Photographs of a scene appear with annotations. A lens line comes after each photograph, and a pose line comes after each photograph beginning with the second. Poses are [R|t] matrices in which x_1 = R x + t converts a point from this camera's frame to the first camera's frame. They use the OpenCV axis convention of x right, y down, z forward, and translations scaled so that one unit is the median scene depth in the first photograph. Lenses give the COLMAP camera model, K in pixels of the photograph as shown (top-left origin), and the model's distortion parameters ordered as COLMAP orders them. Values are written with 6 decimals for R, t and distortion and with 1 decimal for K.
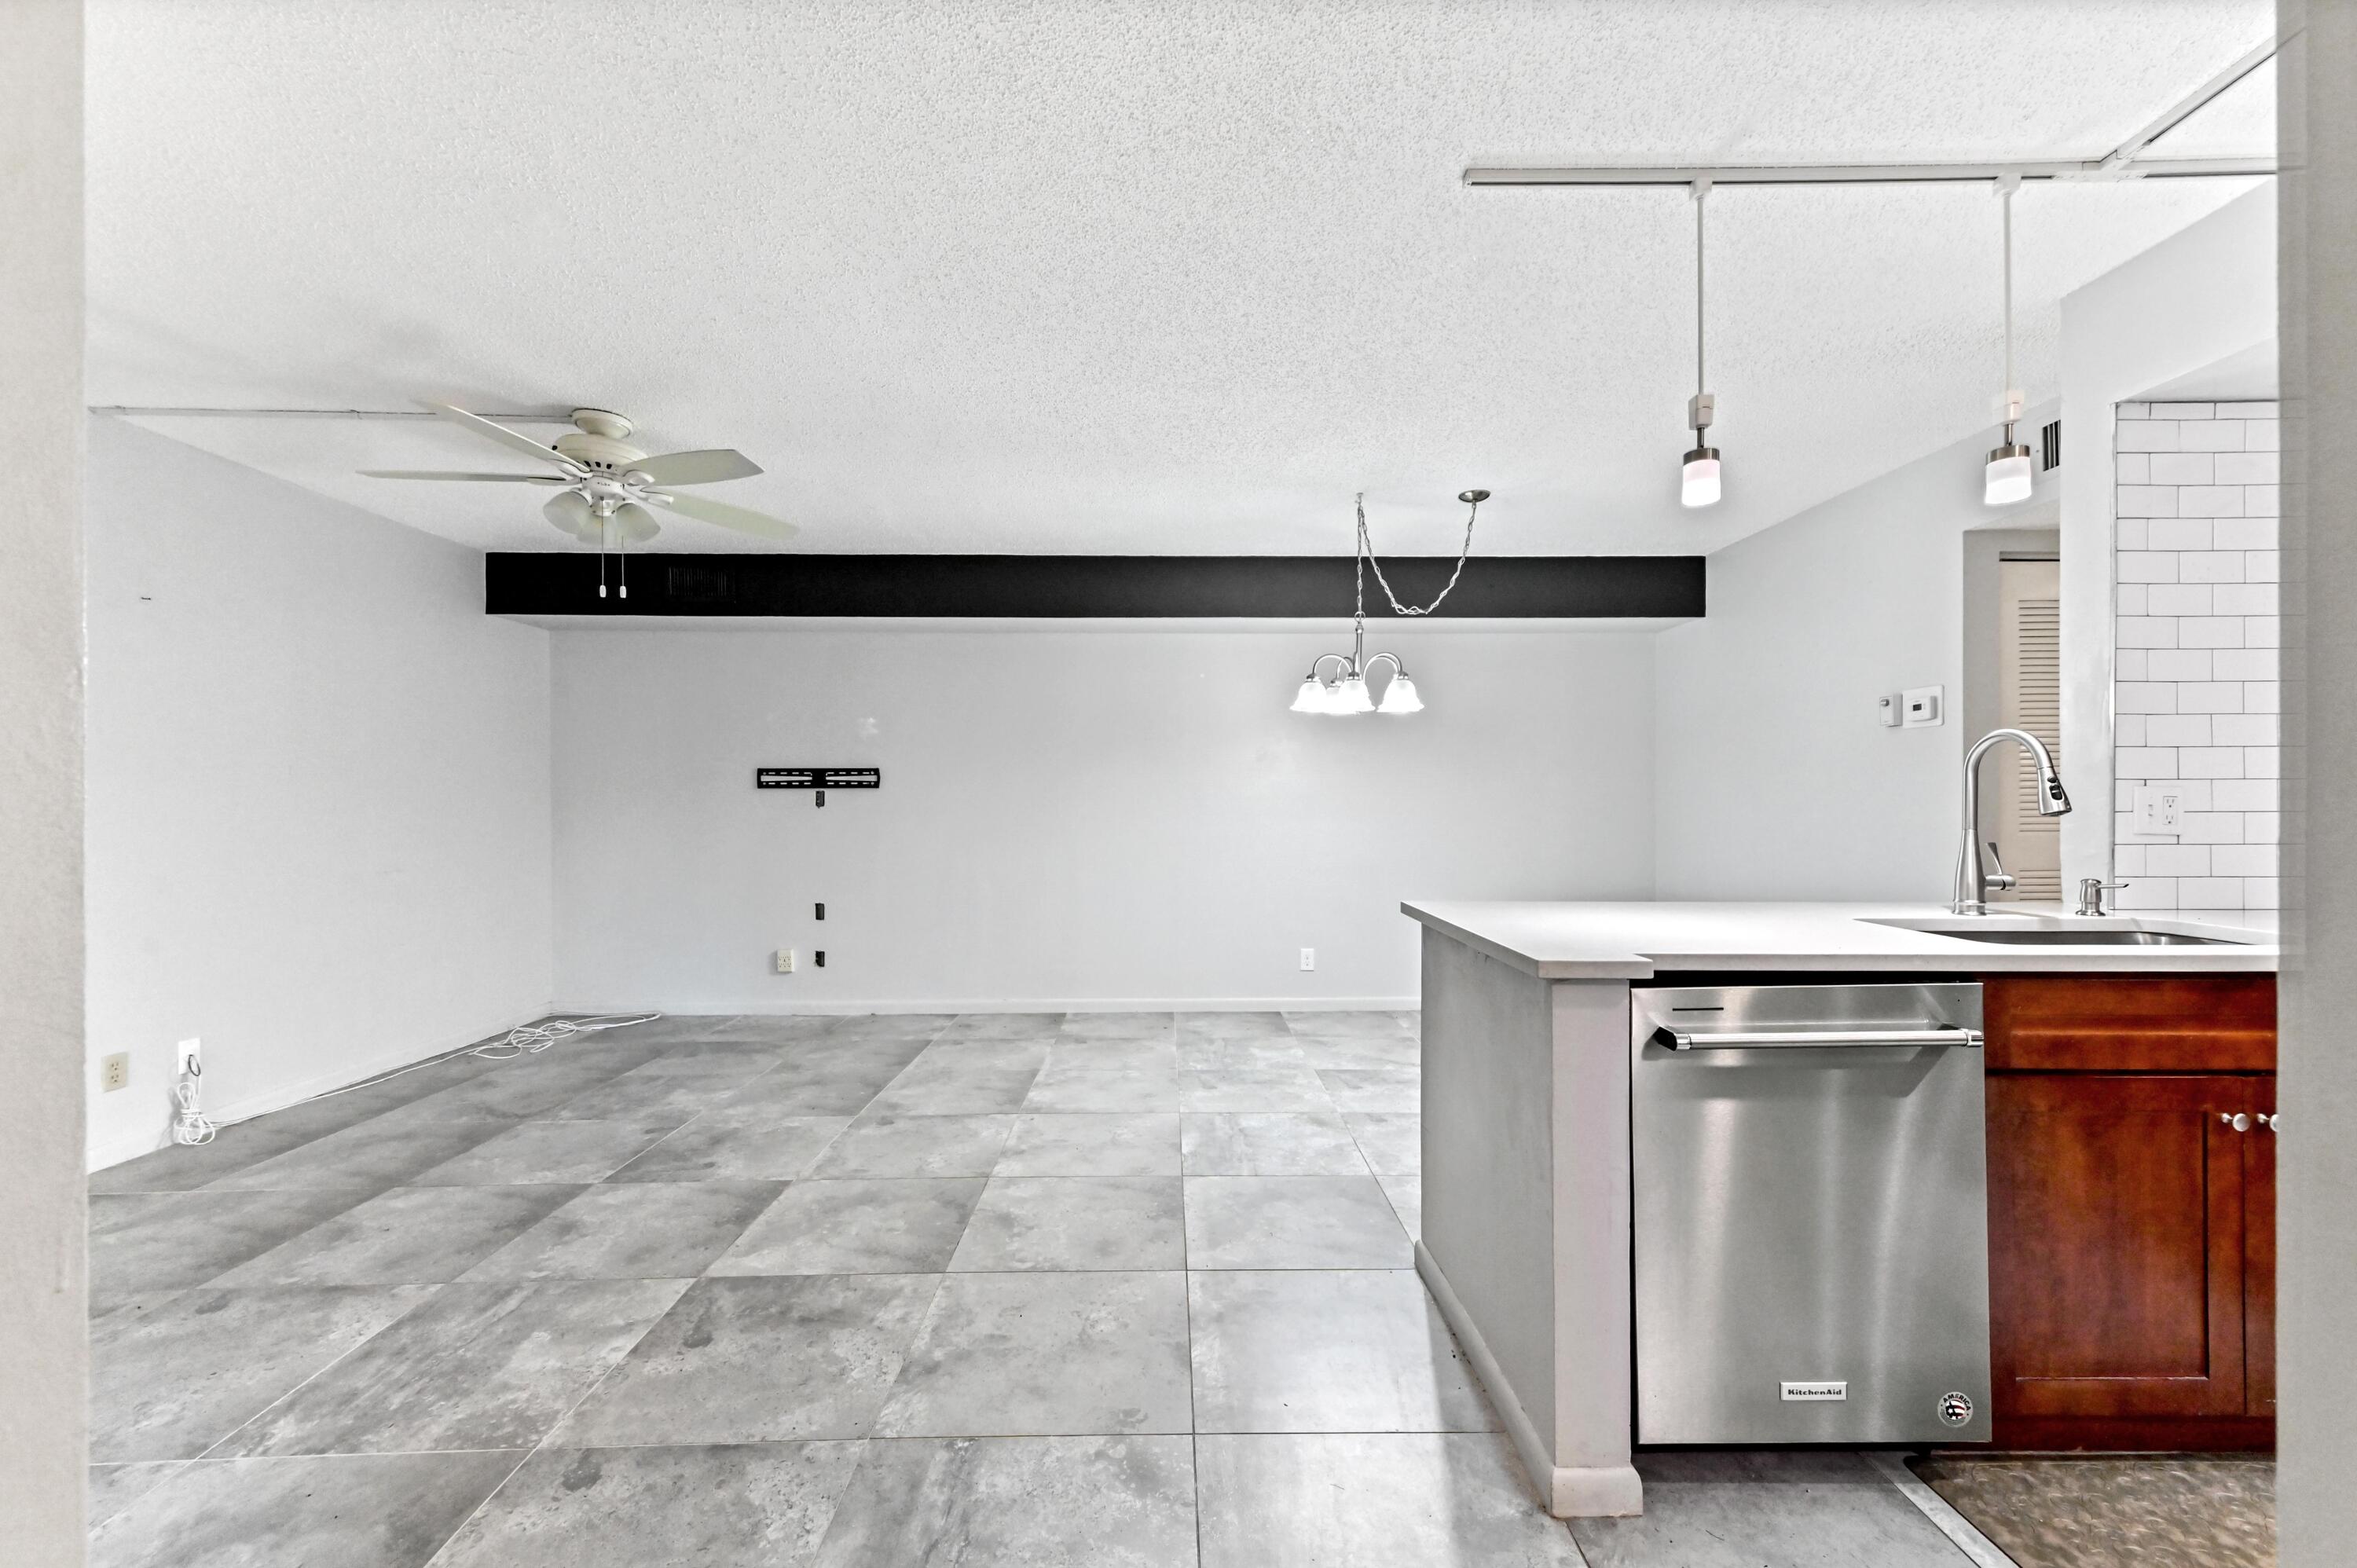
lens RADIAL K [[939.7, 0, 1176.7], [0, 939.7, 805.6], [0, 0, 1]] dist [0.000251, -0.000089]
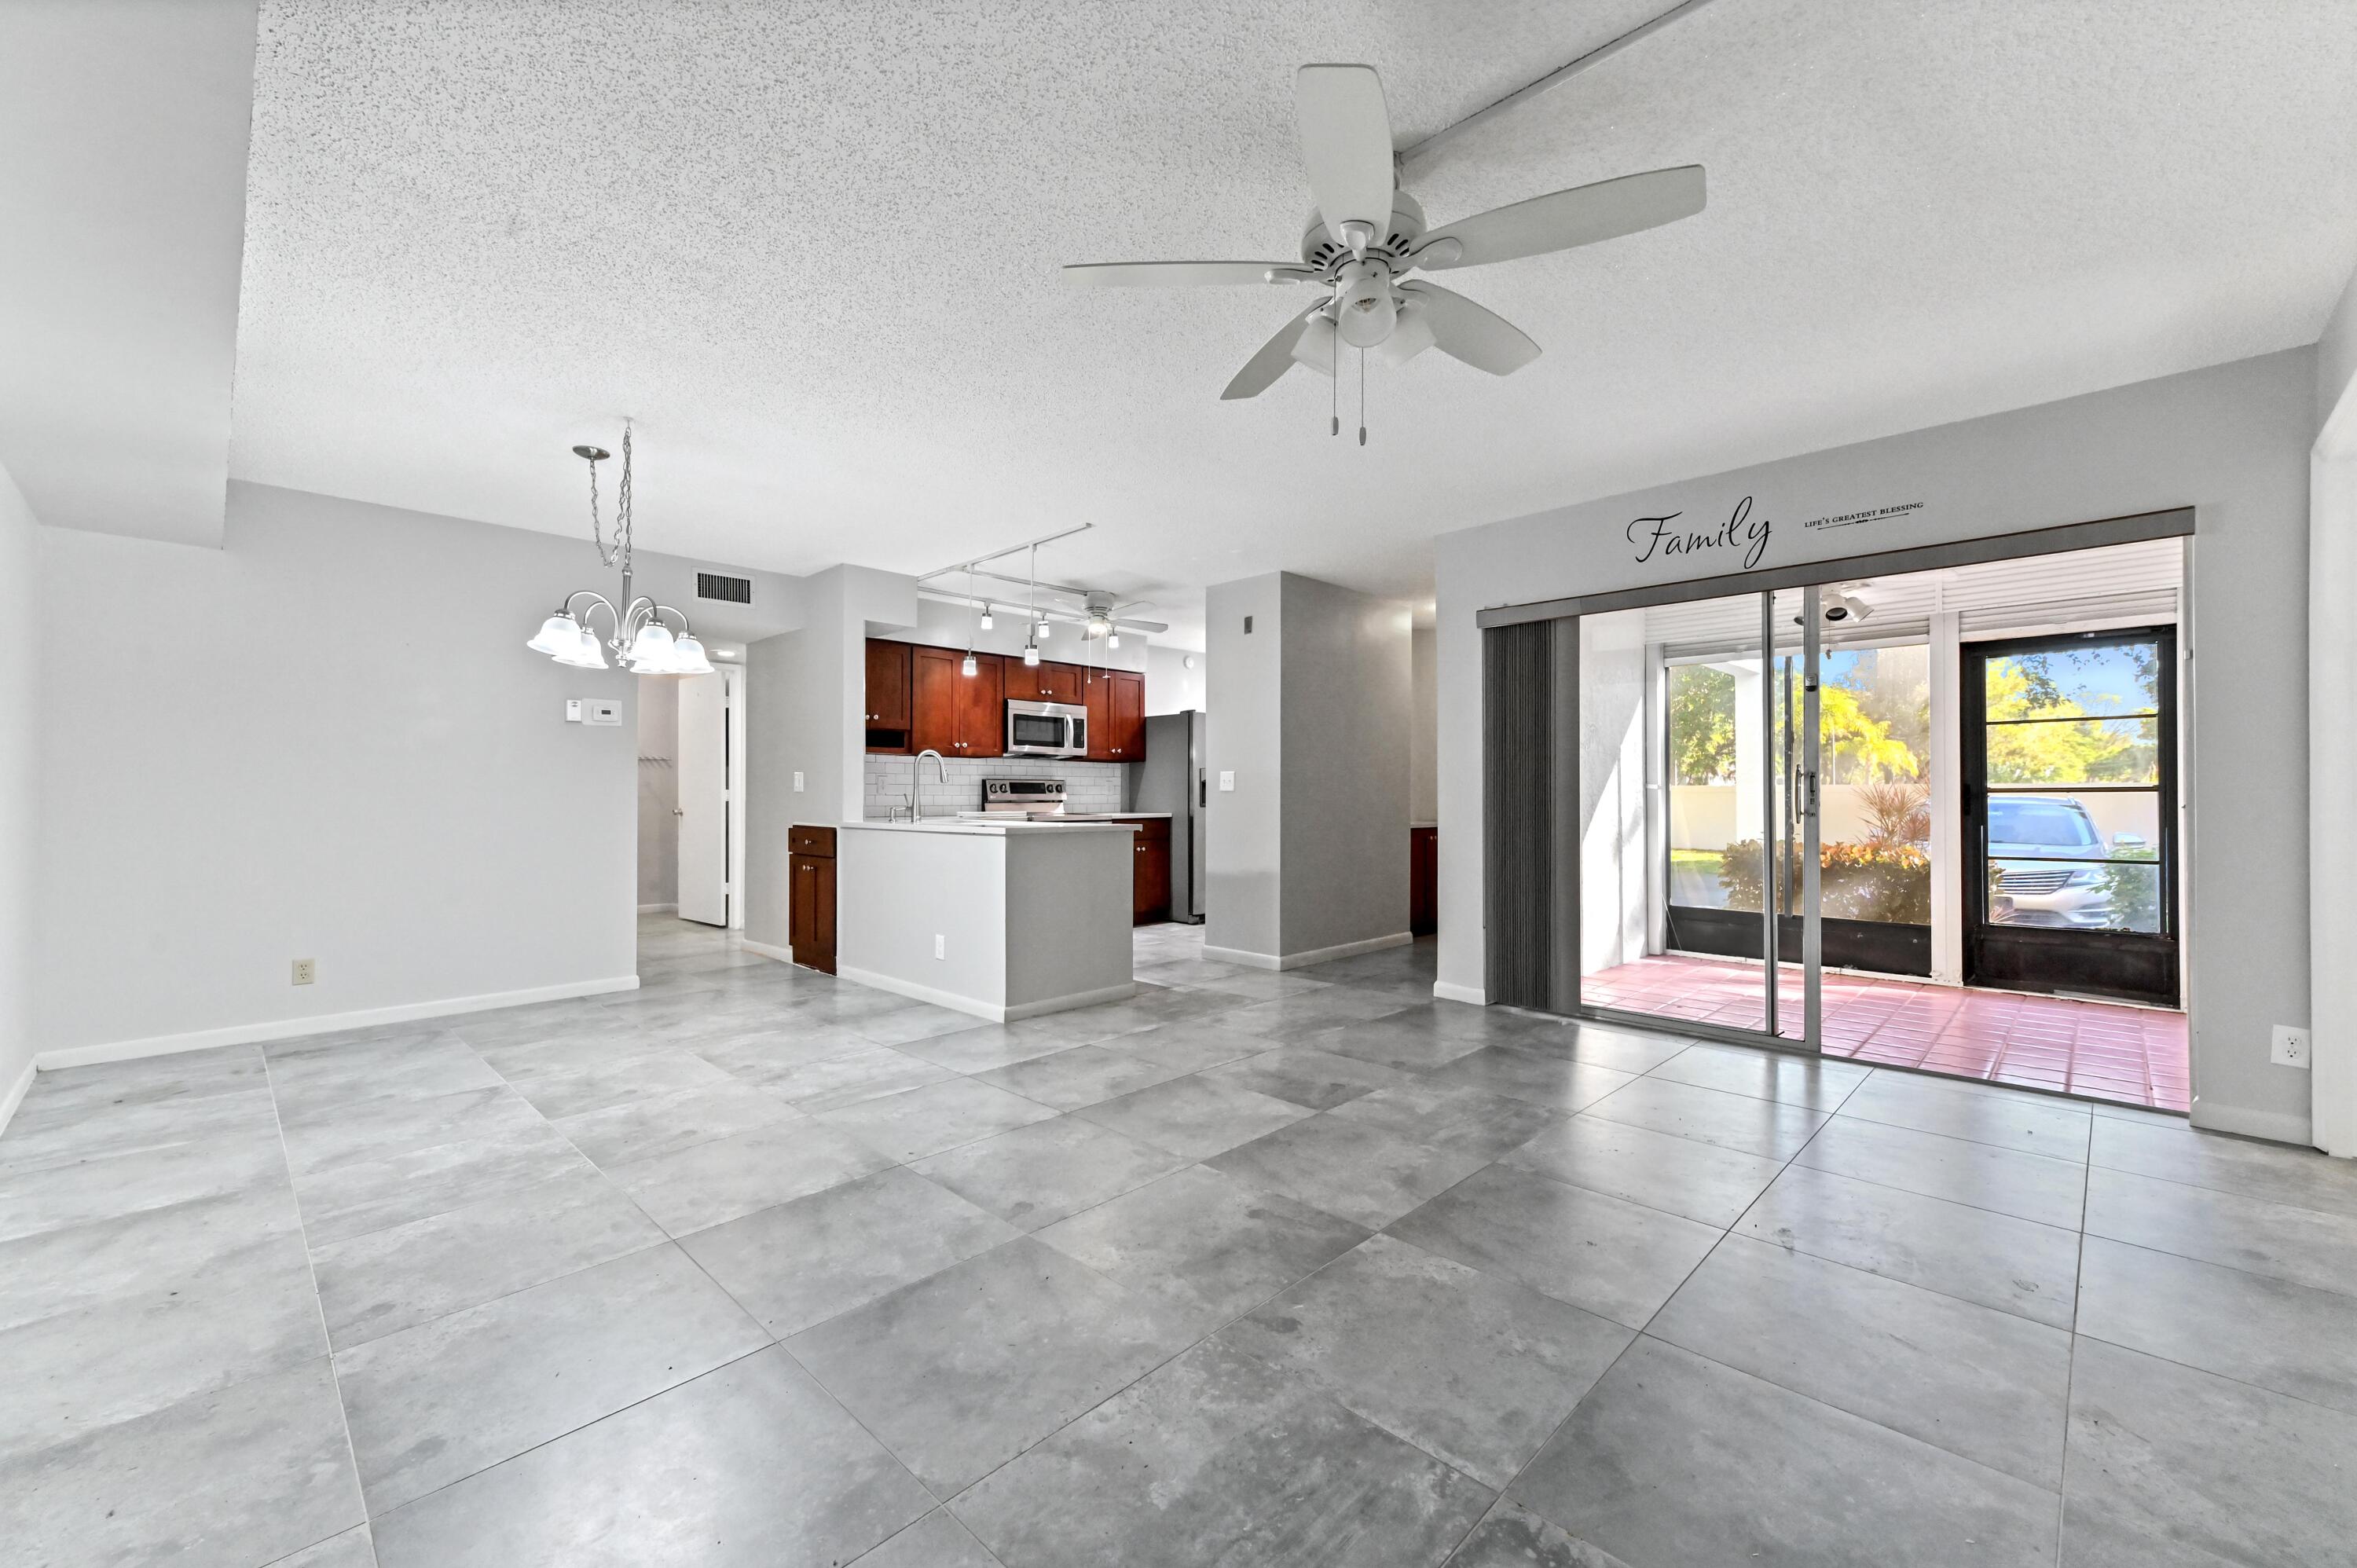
lens RADIAL K [[919.8, 0, 1178.5], [0, 919.8, 784.0], [0, 0, 1]] dist [0.000541, 0.000012]
pose [[-0.693604, 0.006194, 0.720330, -1.076520], [0.003880, 0.999981, -0.004863, 0.025408], [-0.720346, -0.000578, -0.693614, 1.684088]]
